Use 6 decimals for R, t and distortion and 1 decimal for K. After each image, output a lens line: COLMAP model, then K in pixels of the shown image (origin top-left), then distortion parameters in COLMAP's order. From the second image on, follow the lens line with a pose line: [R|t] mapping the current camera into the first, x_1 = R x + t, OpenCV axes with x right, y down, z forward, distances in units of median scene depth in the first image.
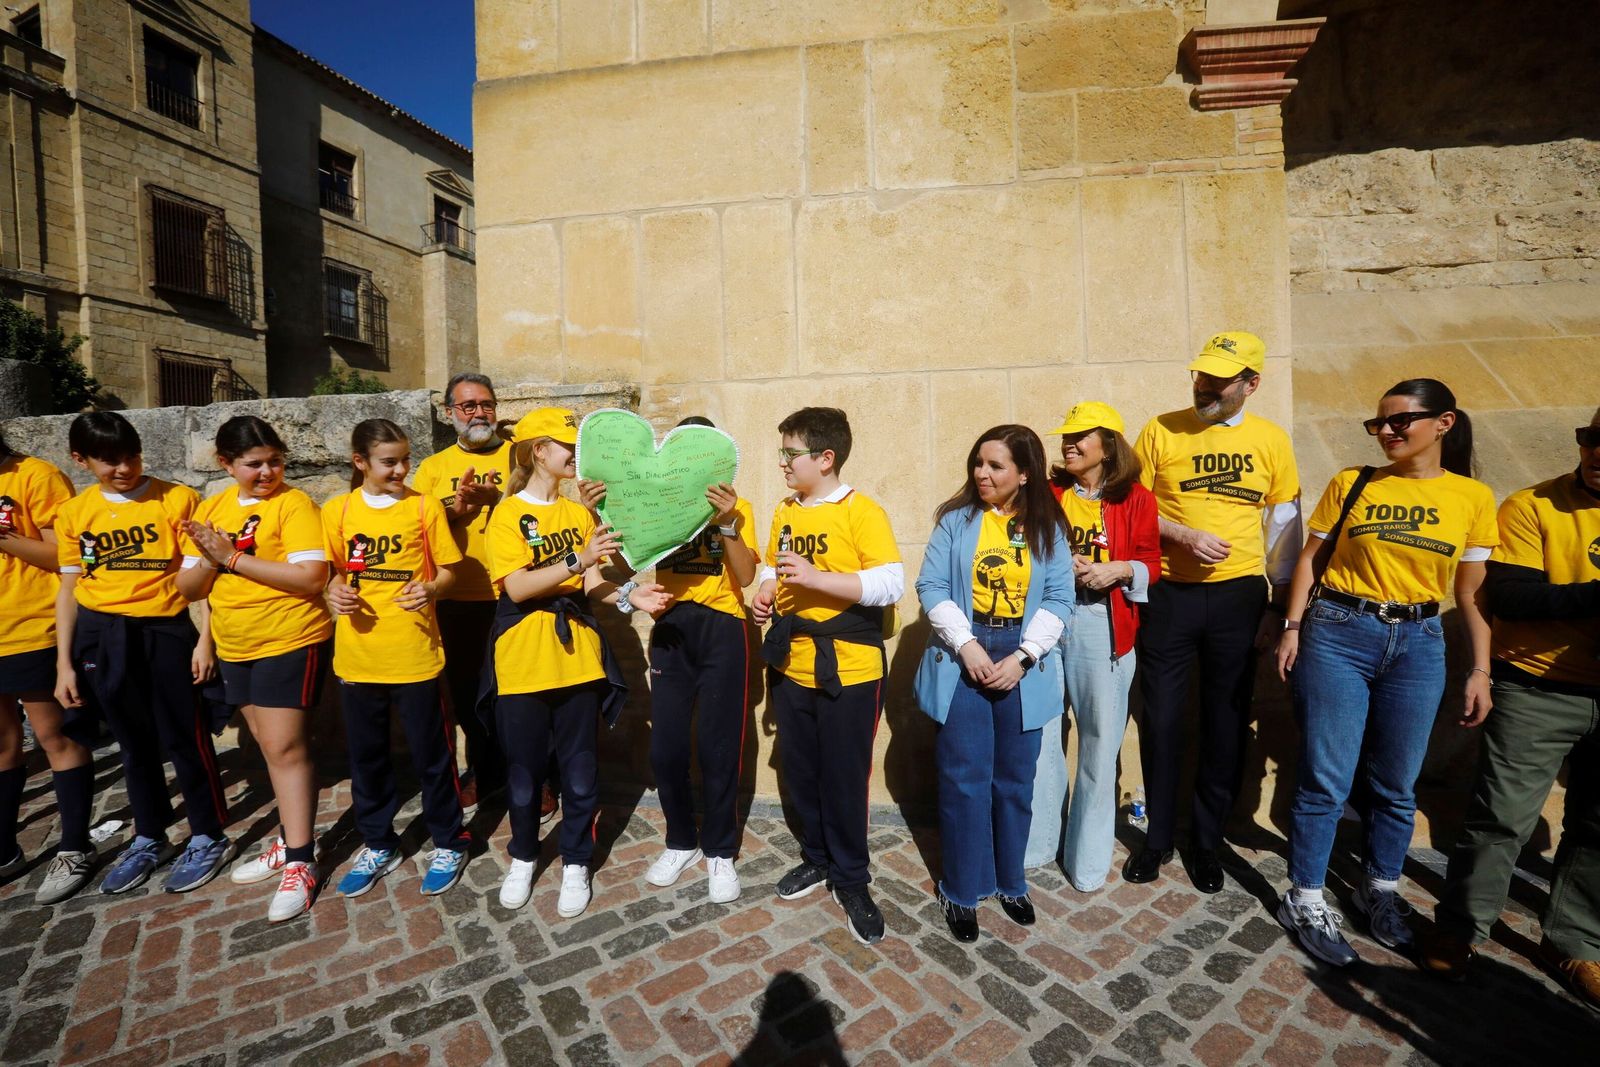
lens RADIAL K [[727.2, 0, 792.4], [0, 727.2, 535.2], [0, 0, 1]] dist [-0.058718, 0.020903]
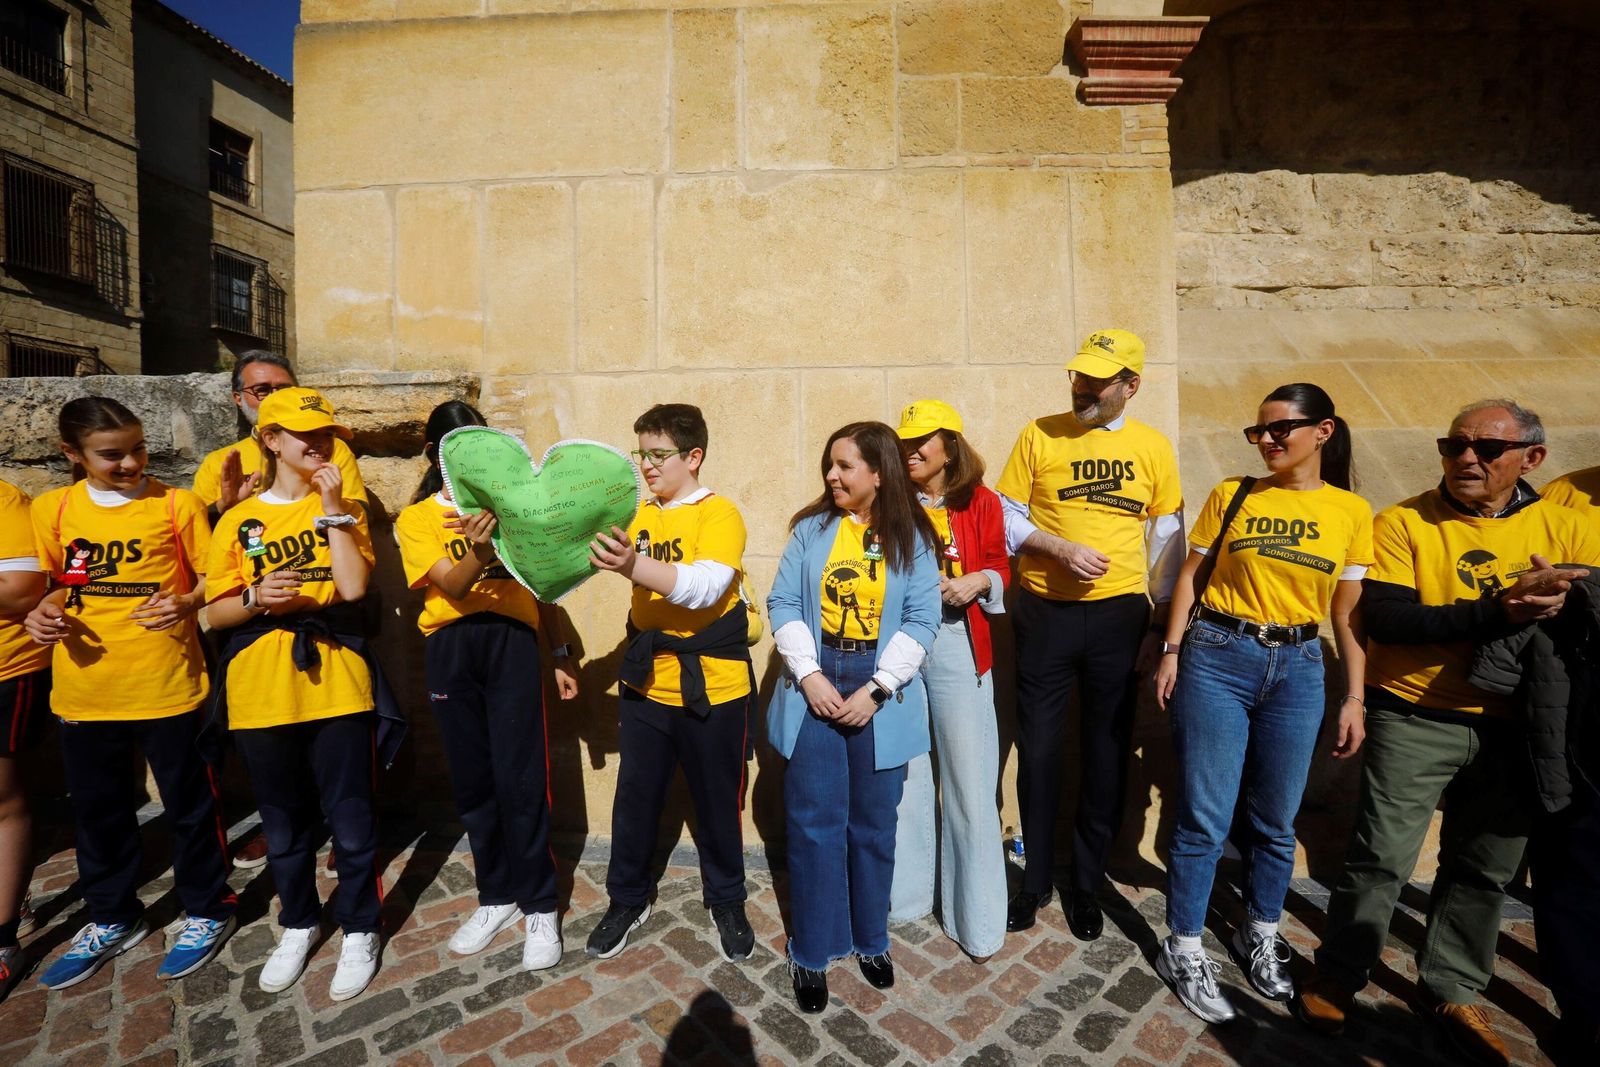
lens RADIAL K [[727.2, 0, 790.8], [0, 727.2, 534.0], [0, 0, 1]] dist [-0.058718, 0.020903]
pose [[0.995179, 0.012001, 0.097339, 0.094003], [-0.010193, 0.999767, -0.019054, 0.001569], [-0.097545, 0.017970, 0.995069, 0.094831]]
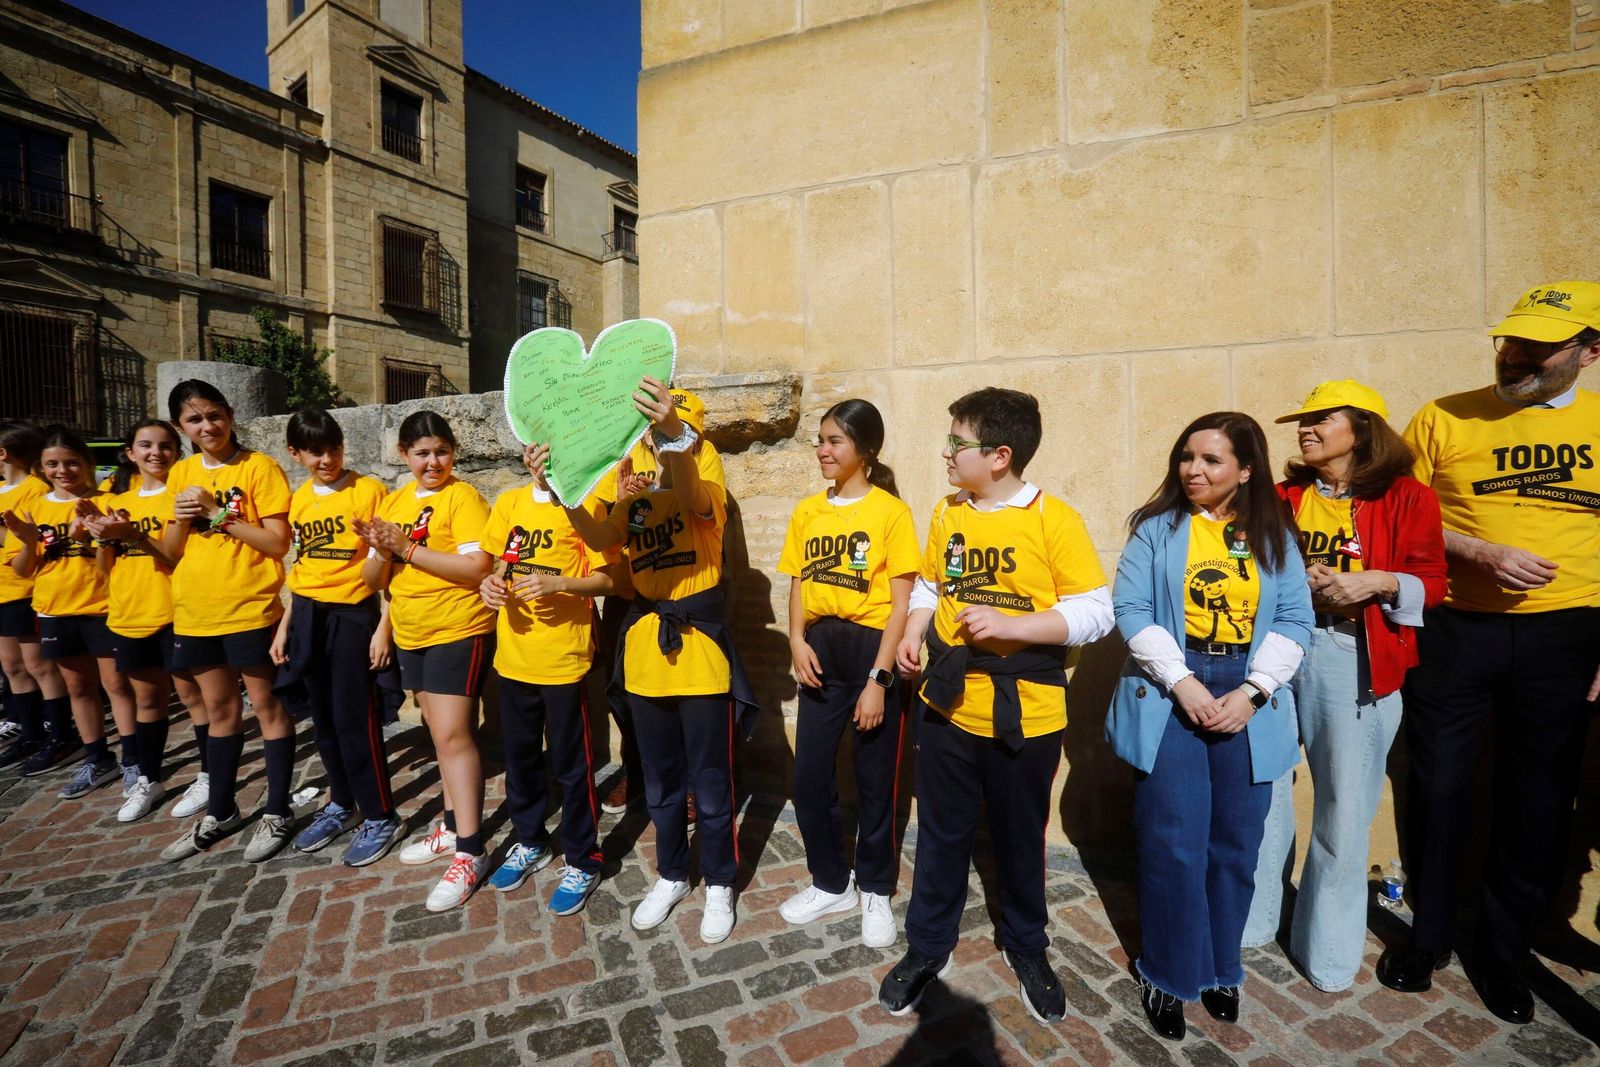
lens RADIAL K [[727.2, 0, 793.6], [0, 727.2, 536.6], [0, 0, 1]] dist [-0.058718, 0.020903]
pose [[0.976388, 0.022732, -0.214823, -0.014362], [-0.021351, 0.999734, 0.008749, -0.005762], [0.214964, -0.003956, 0.976614, 0.084781]]
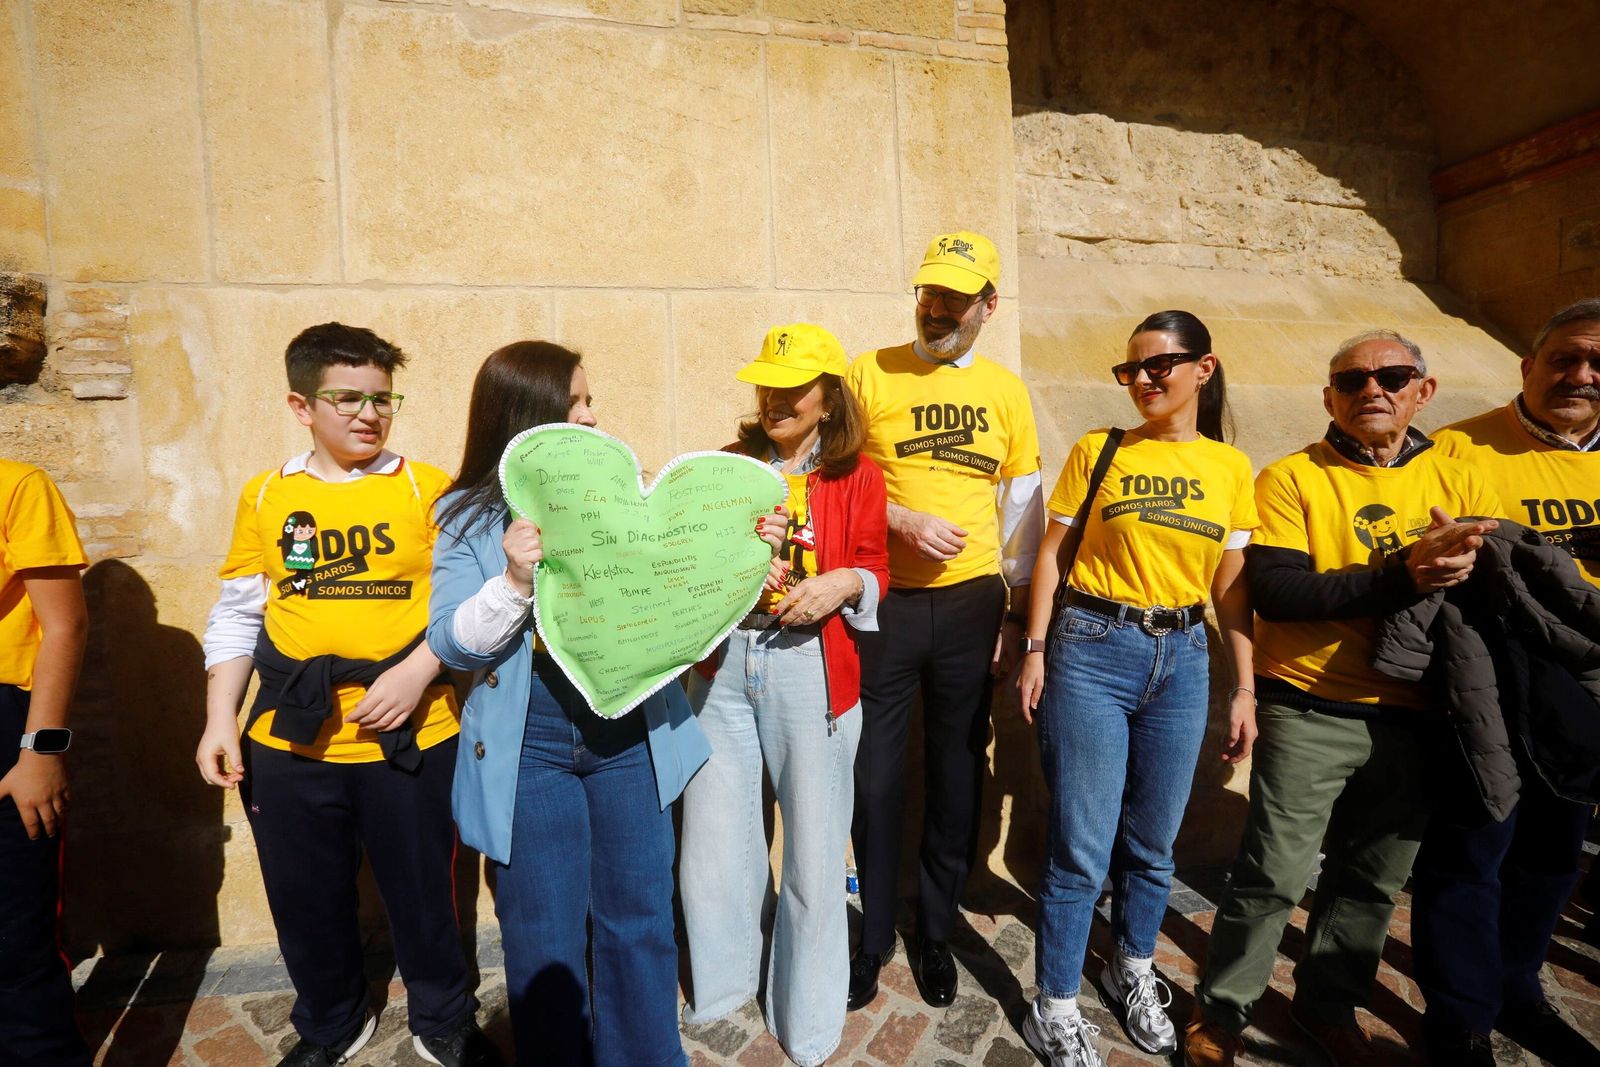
lens RADIAL K [[727.2, 0, 783.9], [0, 727.2, 542.0], [0, 0, 1]] dist [-0.058718, 0.020903]
pose [[0.945364, -0.028839, 0.324738, 0.174123], [0.021433, 0.999423, 0.026360, -0.000683], [-0.325310, -0.017960, 0.945437, 0.301467]]
